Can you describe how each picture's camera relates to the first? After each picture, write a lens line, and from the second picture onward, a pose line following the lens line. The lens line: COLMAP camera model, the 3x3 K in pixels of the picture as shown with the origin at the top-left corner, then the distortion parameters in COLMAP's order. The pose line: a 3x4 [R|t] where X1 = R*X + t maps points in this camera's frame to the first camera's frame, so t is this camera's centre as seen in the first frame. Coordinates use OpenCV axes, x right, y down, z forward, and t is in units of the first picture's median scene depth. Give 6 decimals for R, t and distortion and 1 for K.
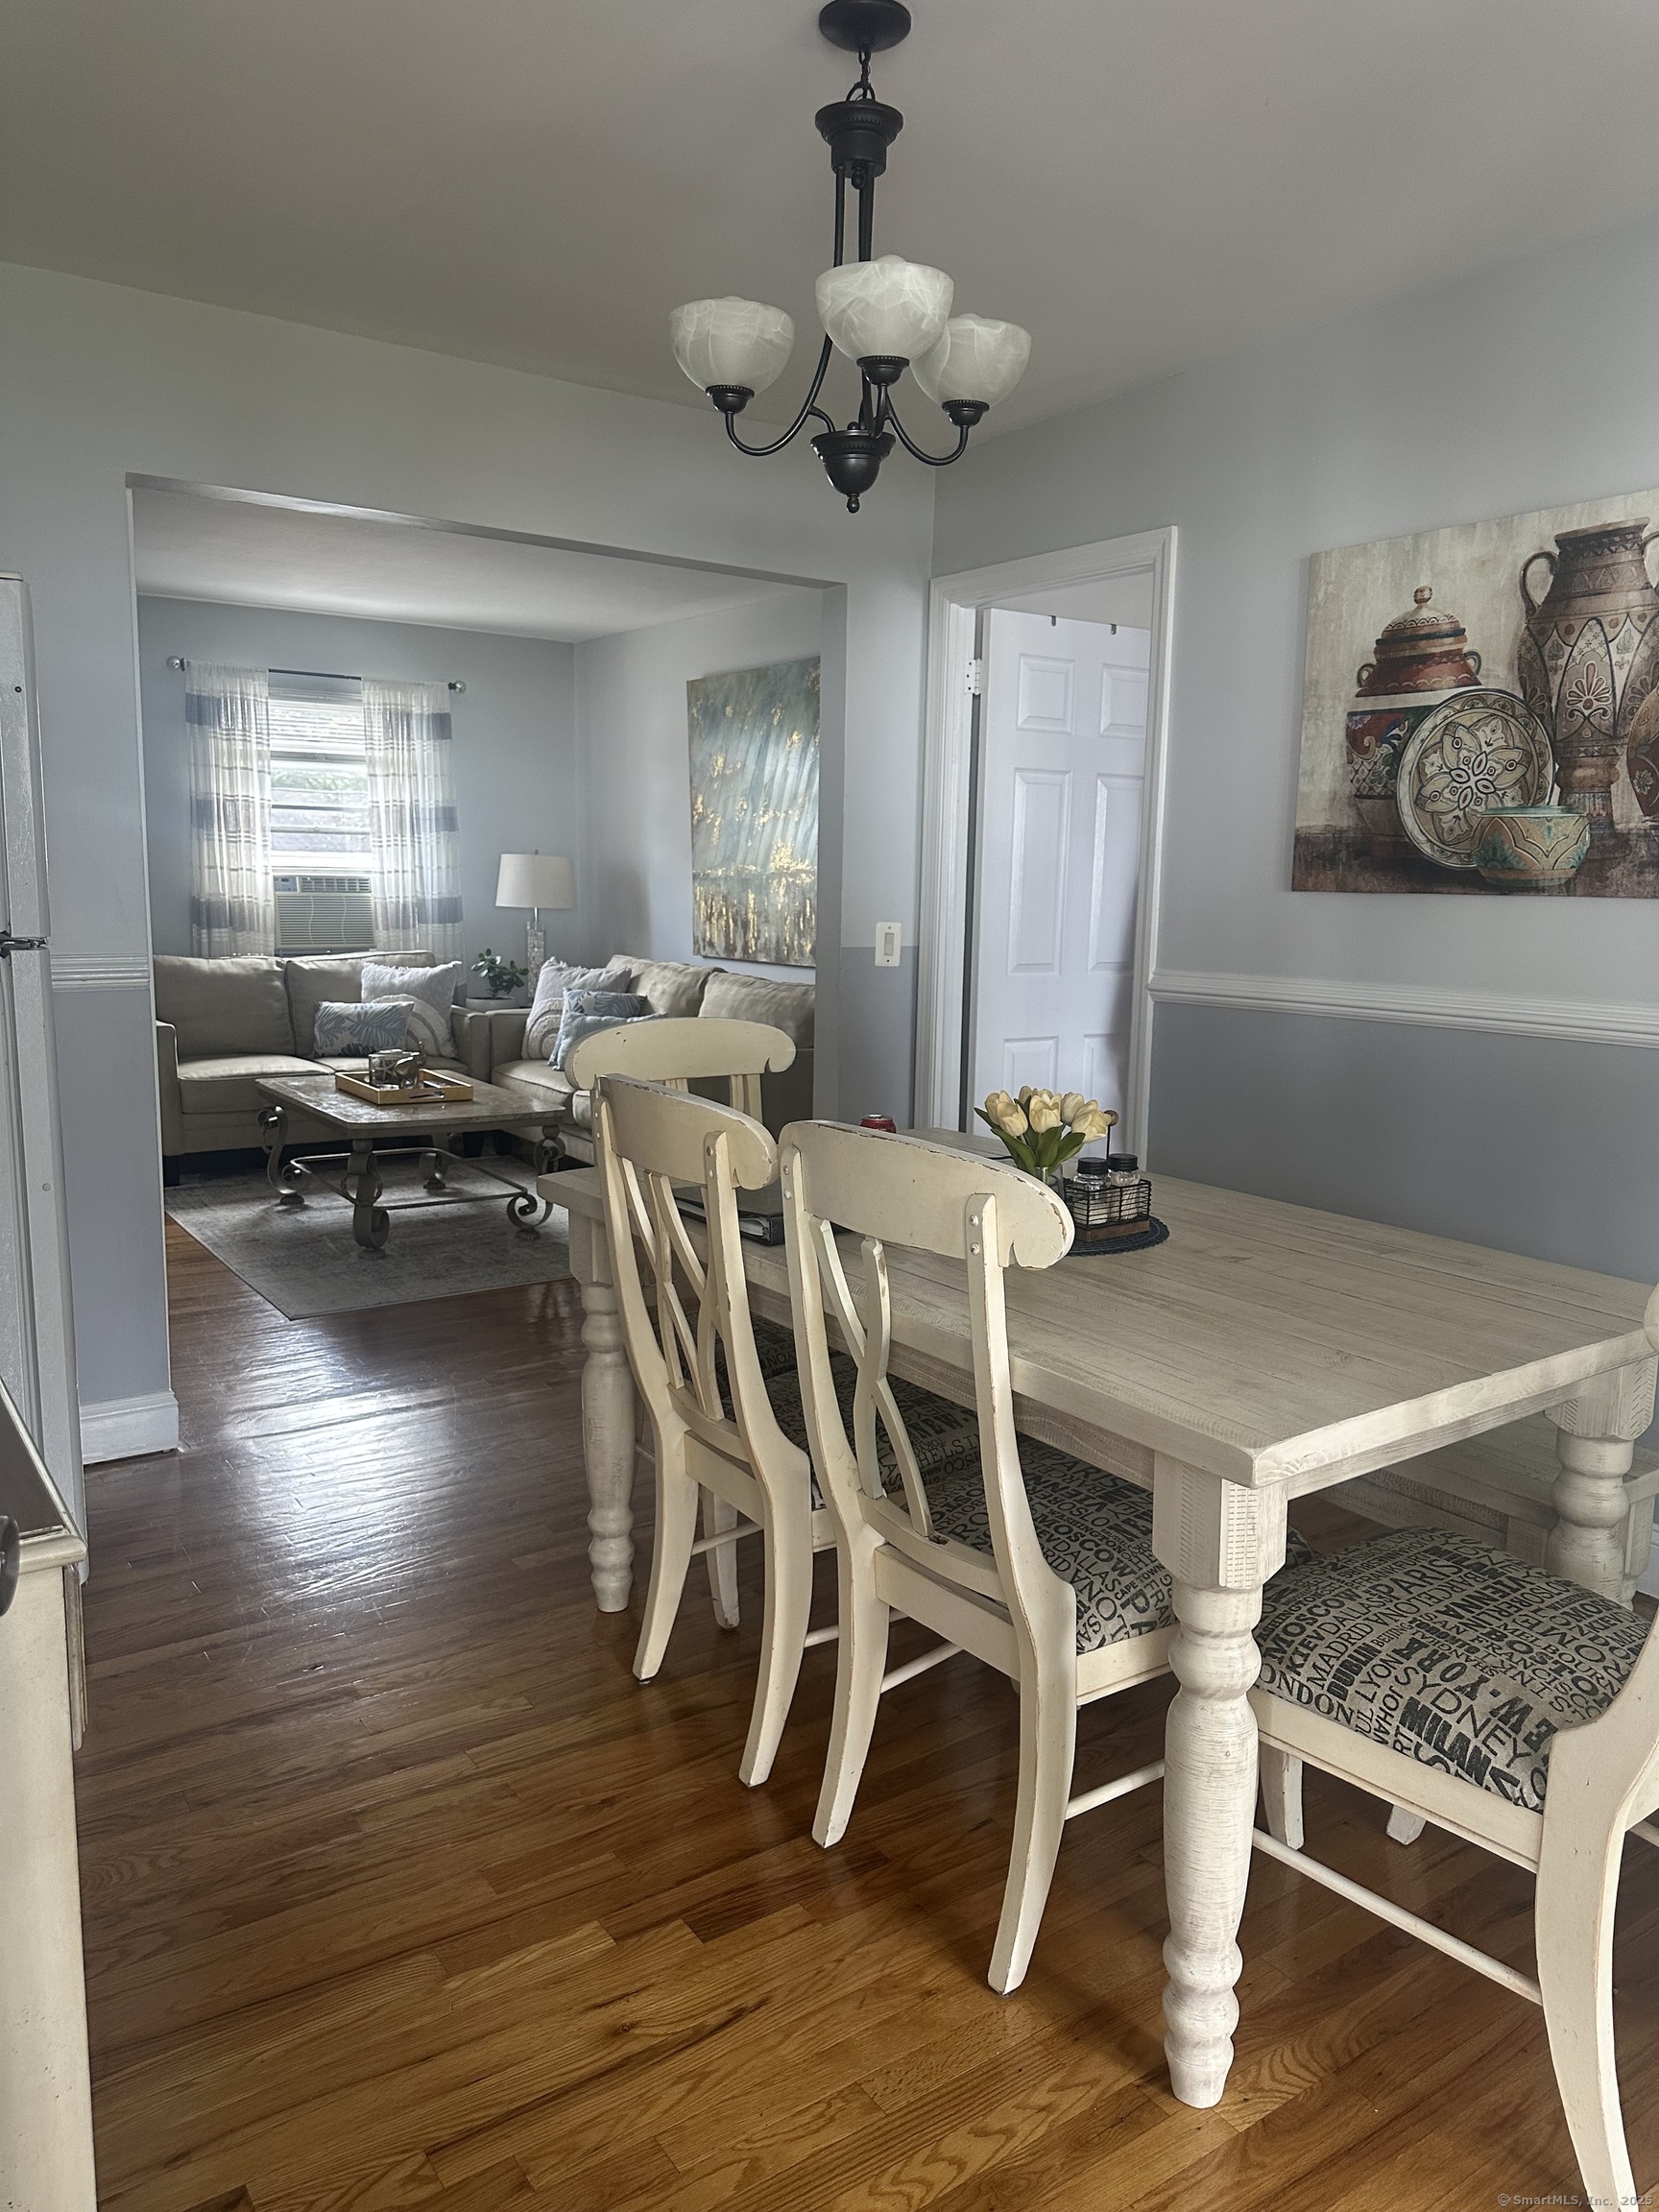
lens RADIAL K [[1576.1, 0, 838.0], [0, 1576.1, 1101.1], [0, 0, 1]] dist [0.186548, -0.335812]
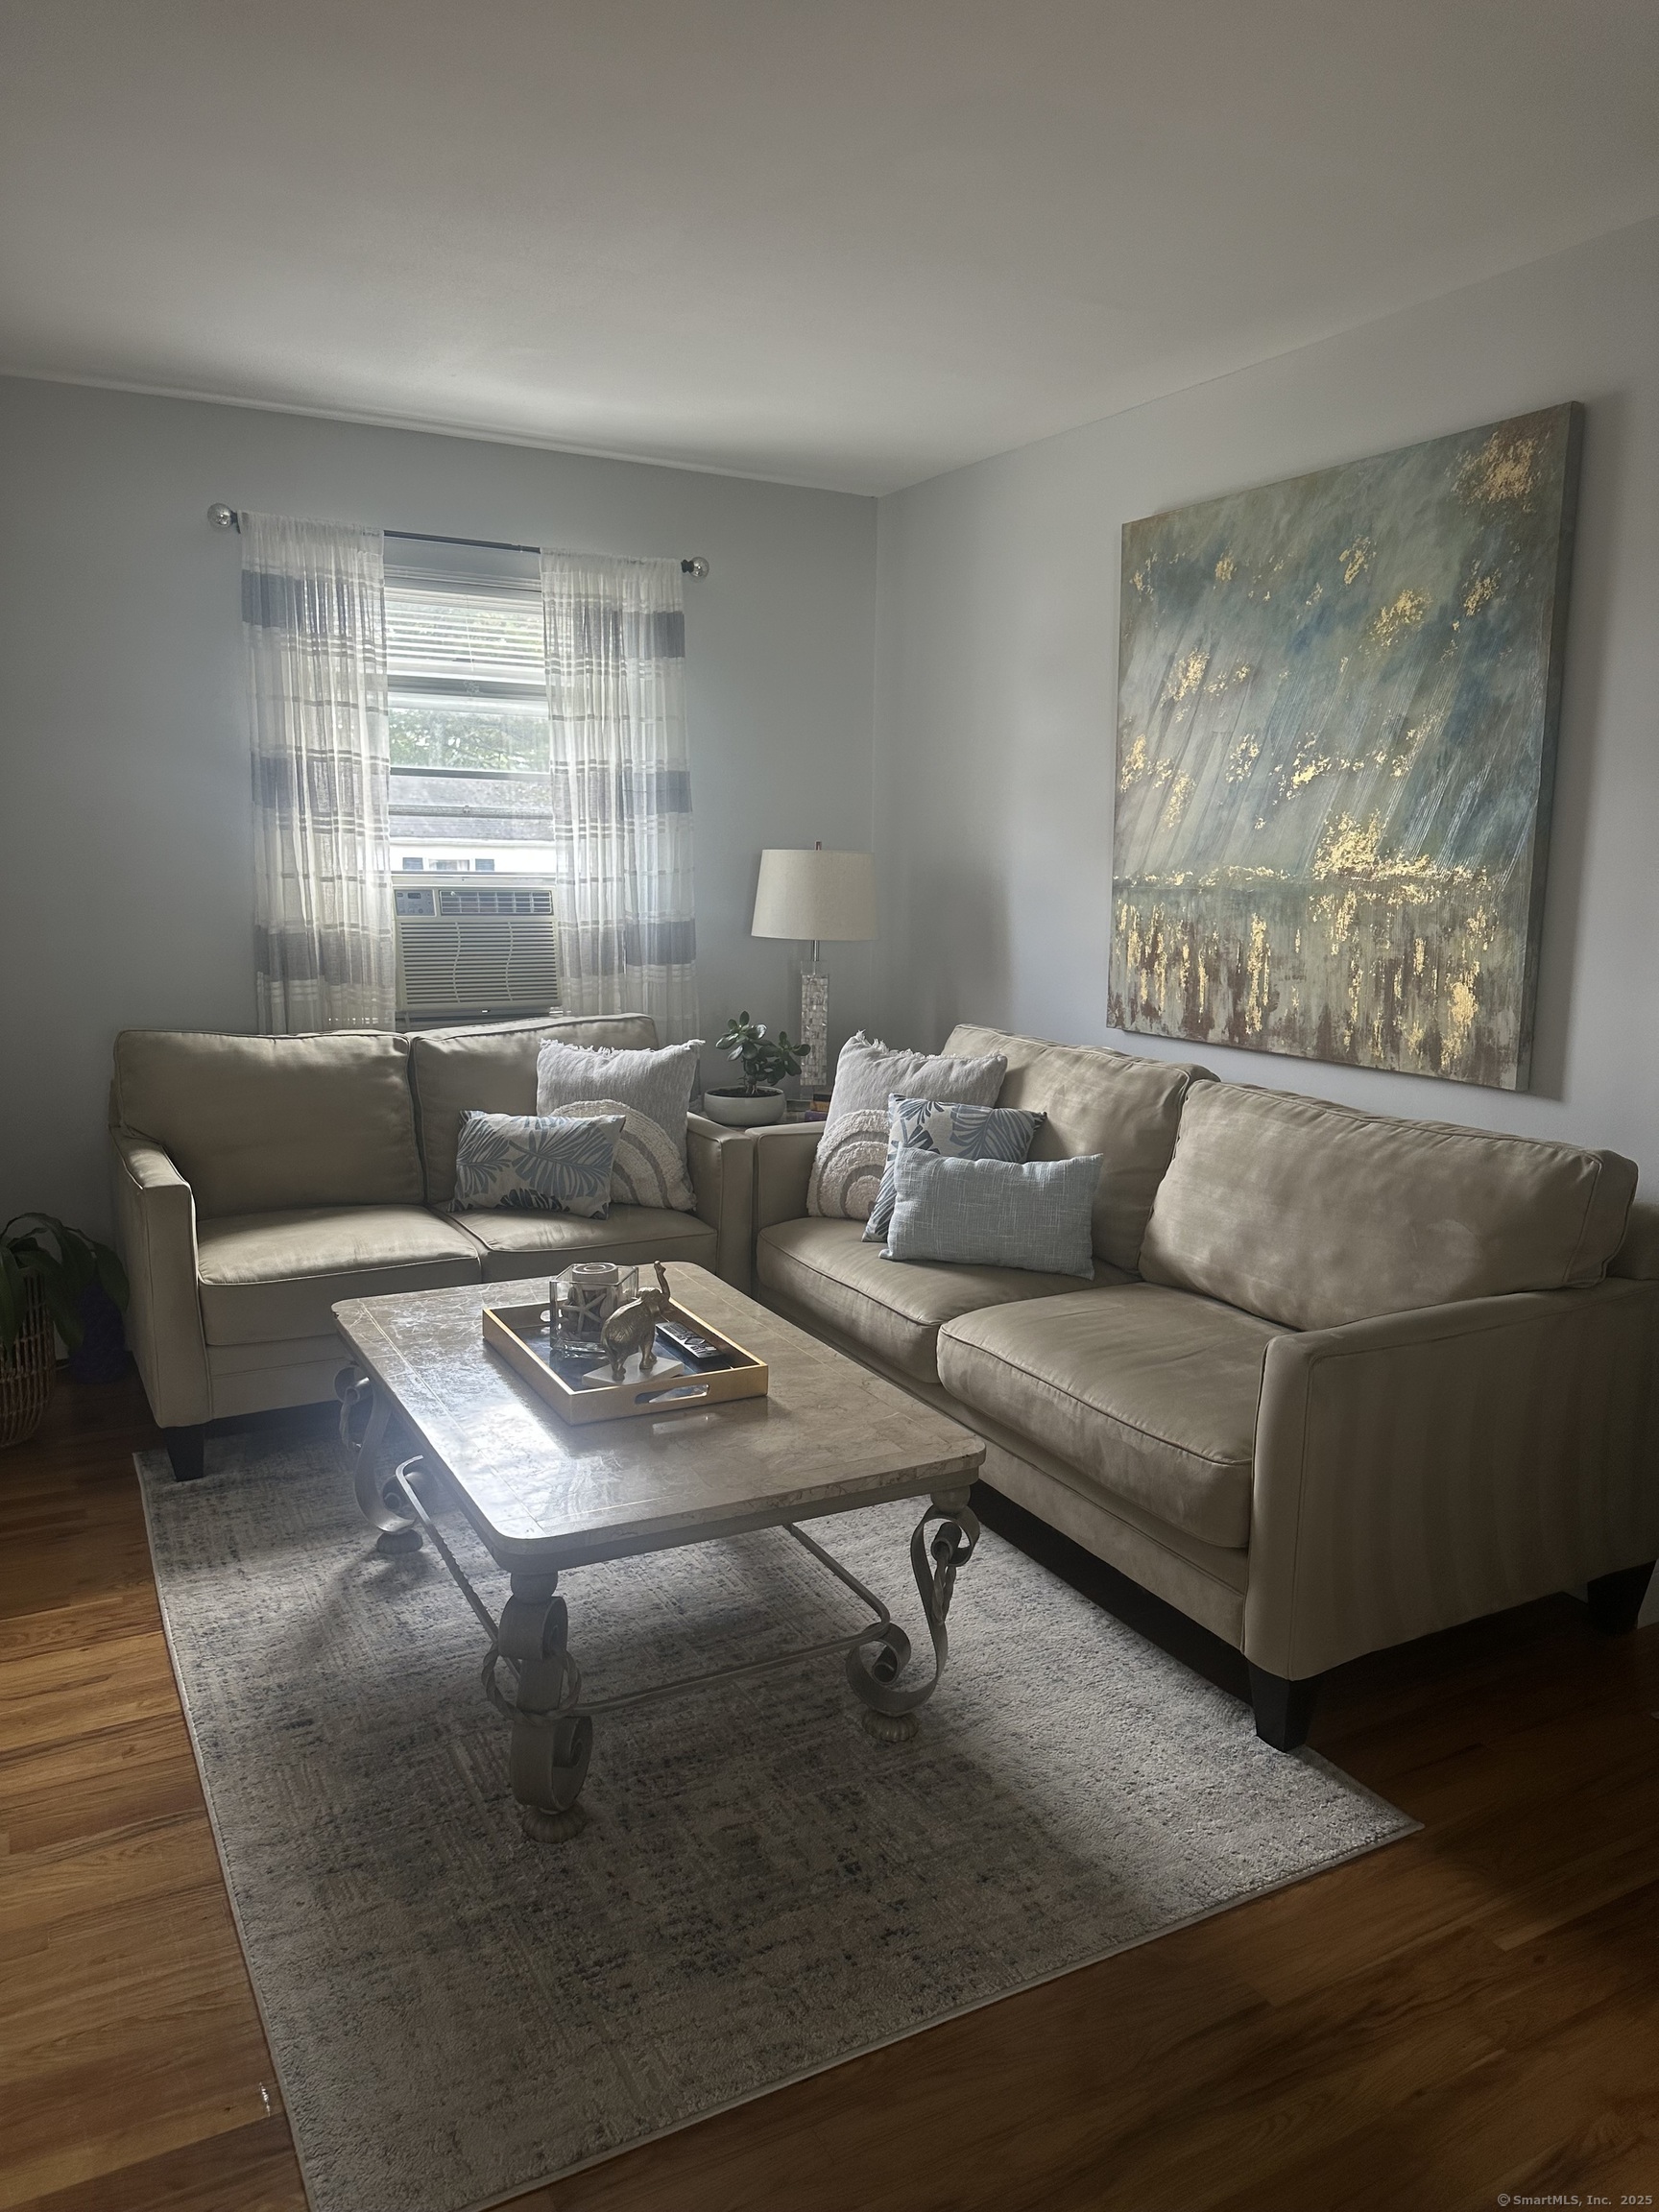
lens RADIAL K [[1571.1, 0, 841.2], [0, 1571.1, 1112.5], [0, 0, 1]] dist [0.184560, -0.282448]
pose [[0.995245, 0.013133, -0.096516, -0.177640], [-0.011148, 0.999716, 0.021074, -0.098854], [0.096765, -0.019898, 0.995108, 0.589140]]
